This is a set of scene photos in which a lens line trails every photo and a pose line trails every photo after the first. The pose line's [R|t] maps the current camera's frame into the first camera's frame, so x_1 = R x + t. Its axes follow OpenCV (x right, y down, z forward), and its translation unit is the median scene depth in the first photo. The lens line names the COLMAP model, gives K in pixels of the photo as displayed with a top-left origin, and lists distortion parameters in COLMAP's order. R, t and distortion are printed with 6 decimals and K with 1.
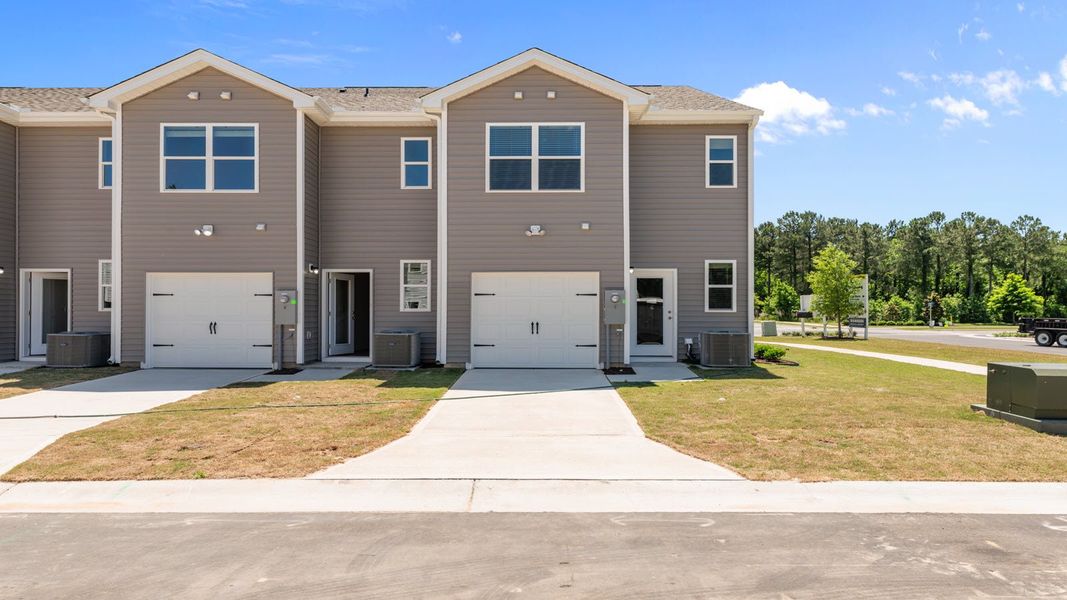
lens RADIAL K [[644.2, 0, 519.7], [0, 644.2, 307.5], [0, 0, 1]] dist [0.023140, 0.000161]
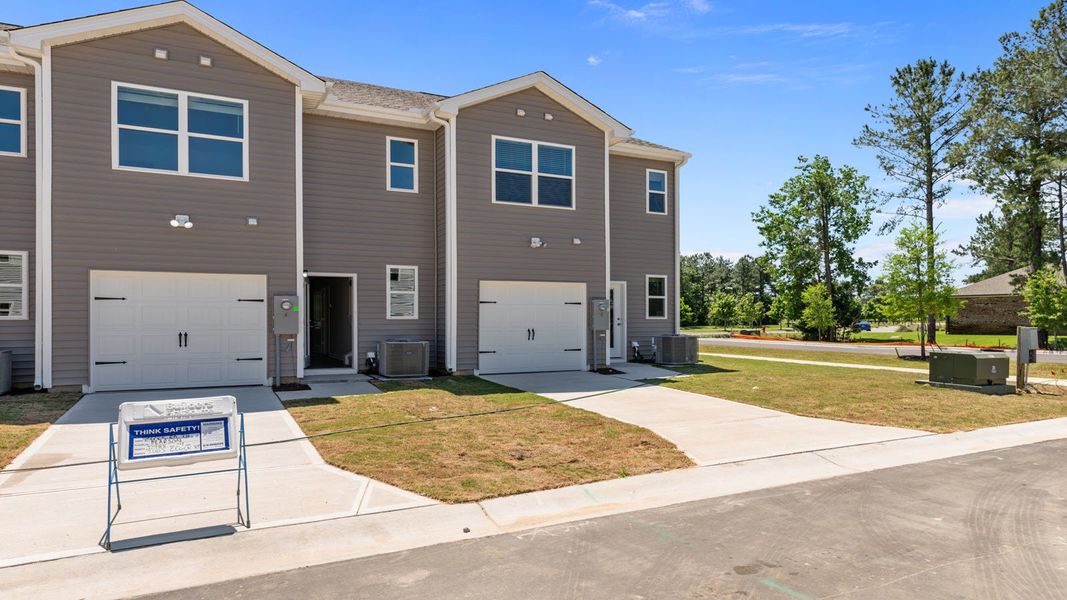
lens RADIAL K [[686.6, 0, 538.1], [0, 686.6, 321.5], [0, 0, 1]] dist [0.021119, -0.000335]
pose [[0.871100, -0.004019, 0.491089, -0.505356], [-0.000666, 0.999956, 0.009365, -0.000055], [-0.491105, -0.008485, 0.871059, 0.009740]]
